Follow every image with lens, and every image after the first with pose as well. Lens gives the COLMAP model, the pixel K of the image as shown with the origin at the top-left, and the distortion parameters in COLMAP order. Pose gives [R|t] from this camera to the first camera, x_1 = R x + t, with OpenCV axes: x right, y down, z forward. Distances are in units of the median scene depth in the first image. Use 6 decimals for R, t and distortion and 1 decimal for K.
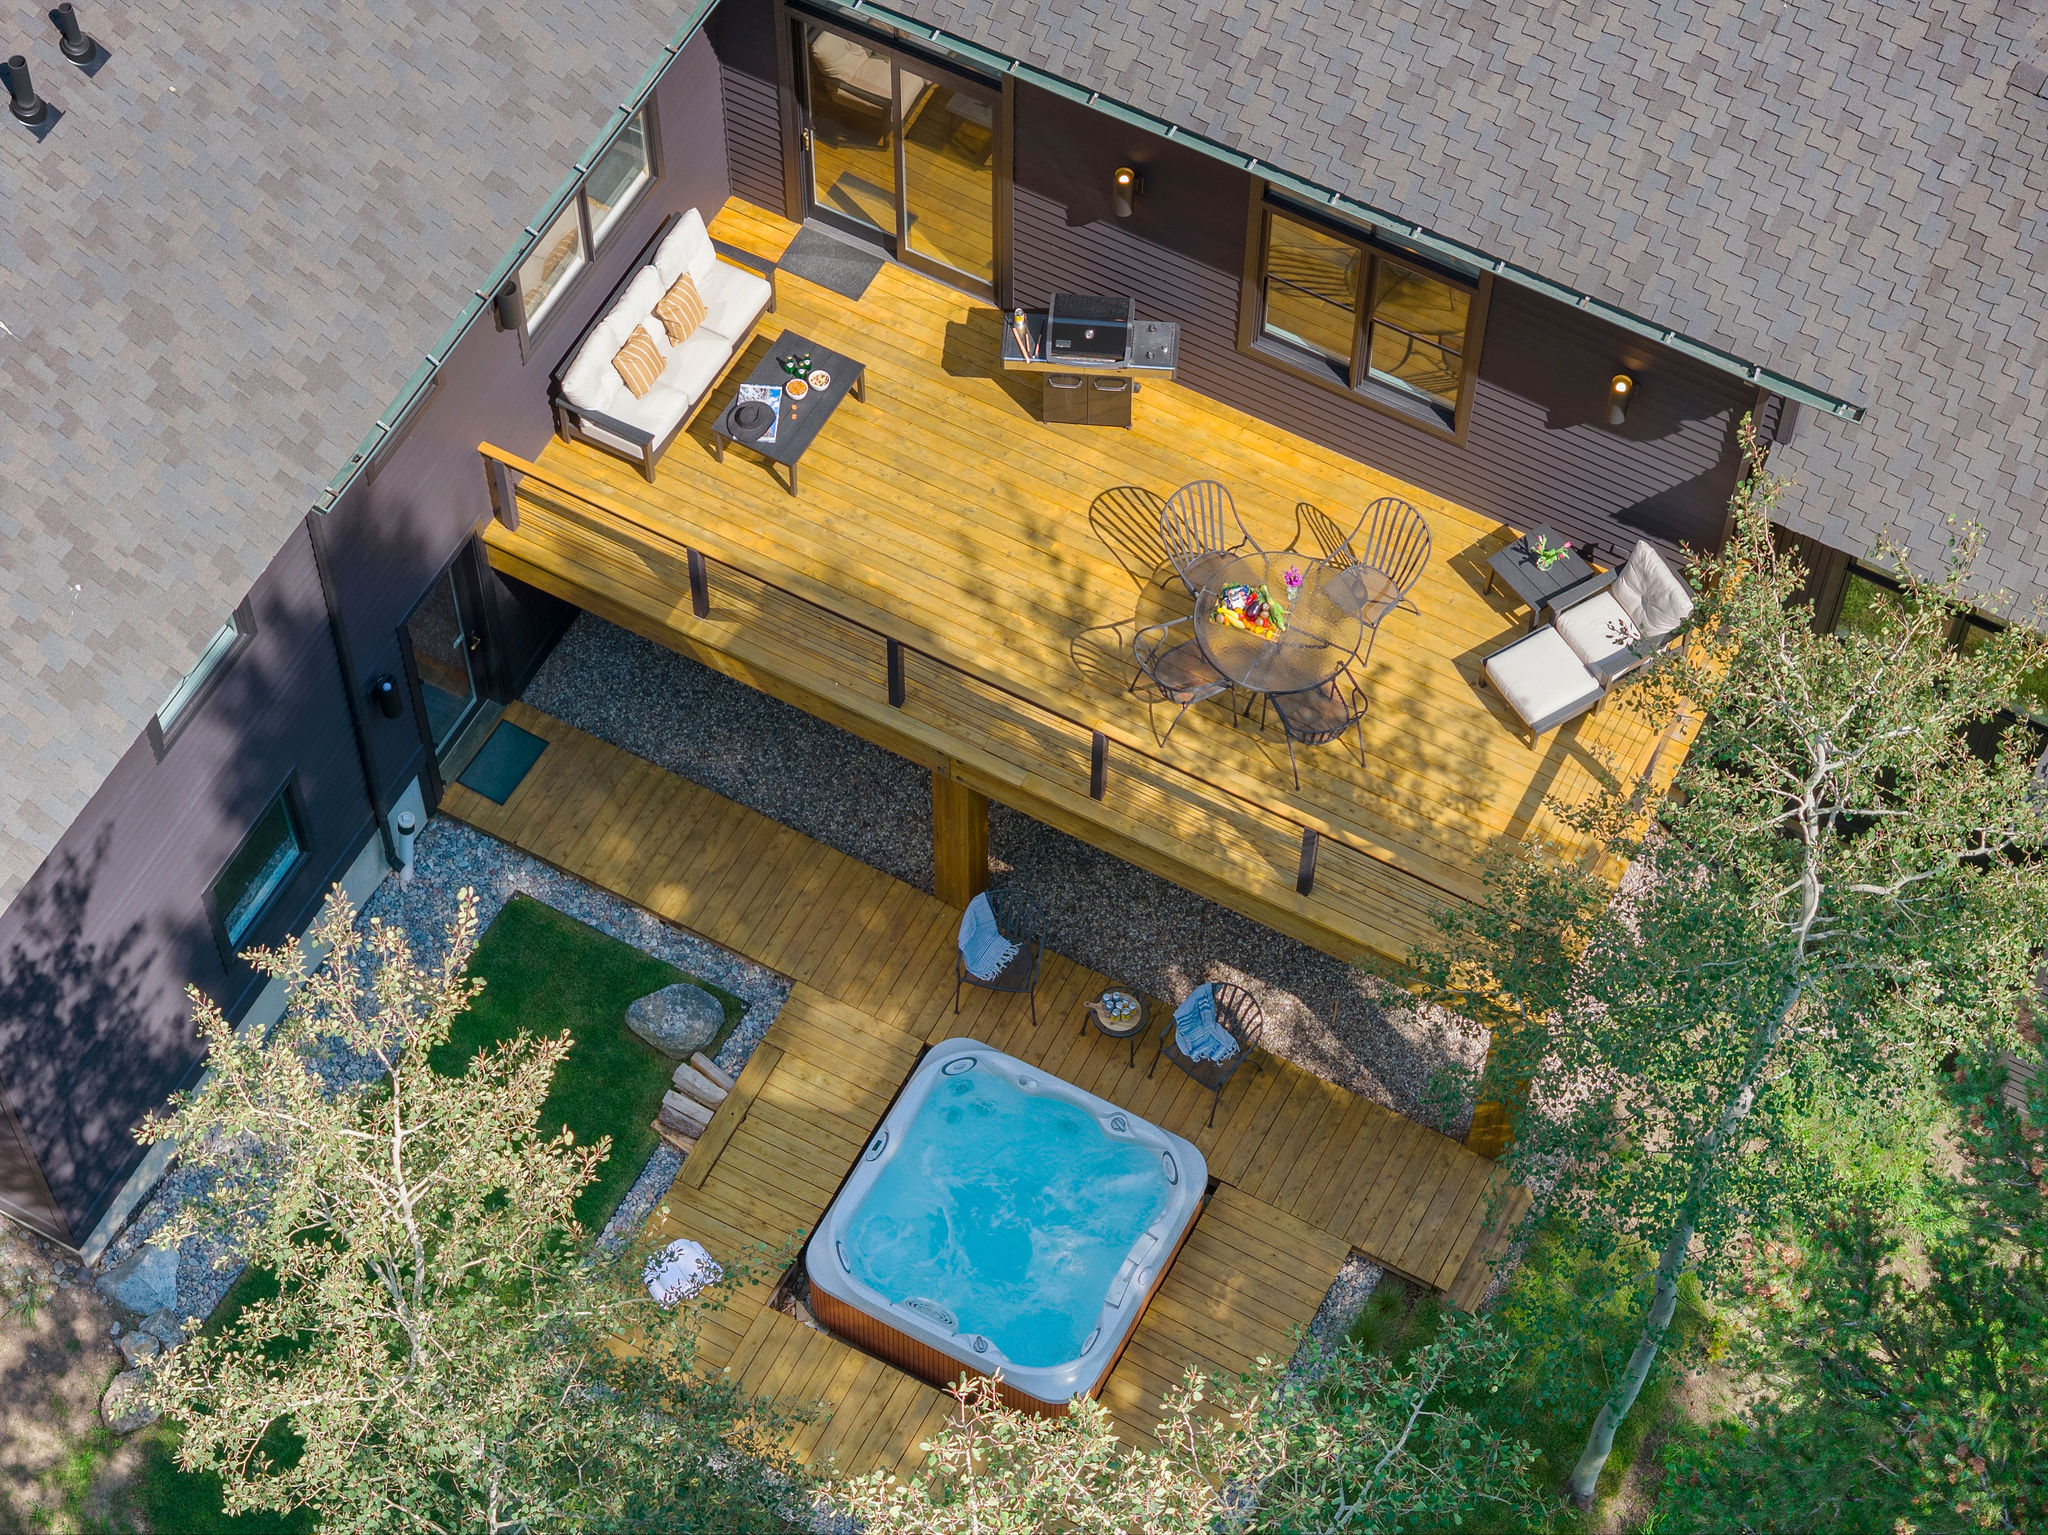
lens RADIAL K [[4146.0, 0, 1024.0], [0, 4146.0, 767.5], [0, 0, 1]] dist [-0.218949, 0.995768]
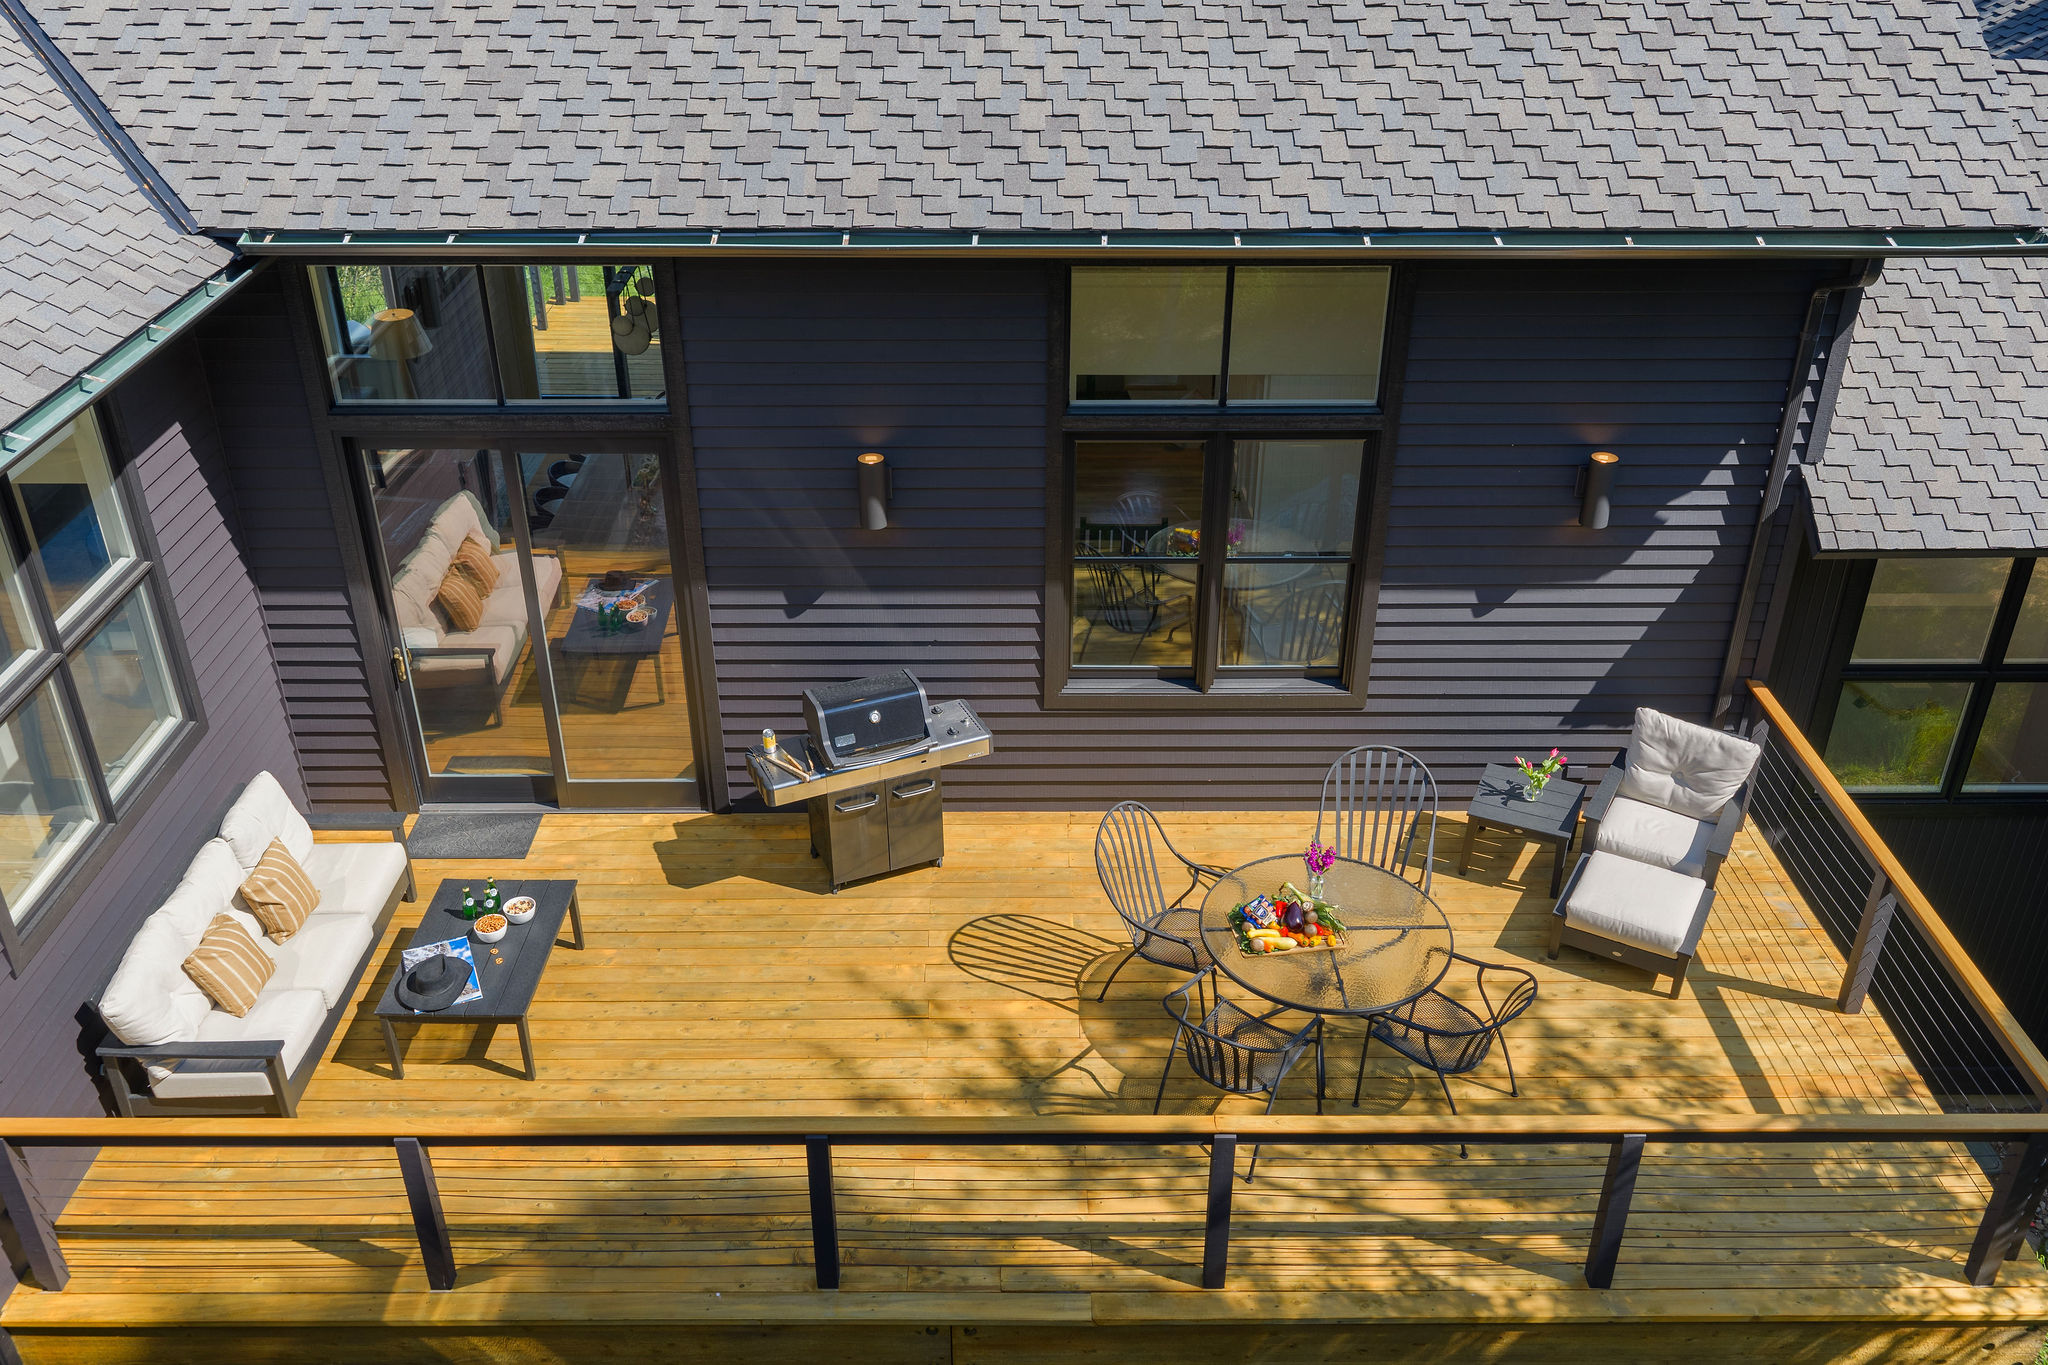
lens RADIAL K [[1703.0, 0, 1024.0], [0, 1703.0, 682.5], [0, 0, 1]] dist [-0.002539, -0.000727]
pose [[0.880094, -0.242451, 0.408230, -0.083489], [0.407668, 0.826623, -0.387946, 0.018783], [-0.243394, 0.507851, 0.826345, 0.743980]]
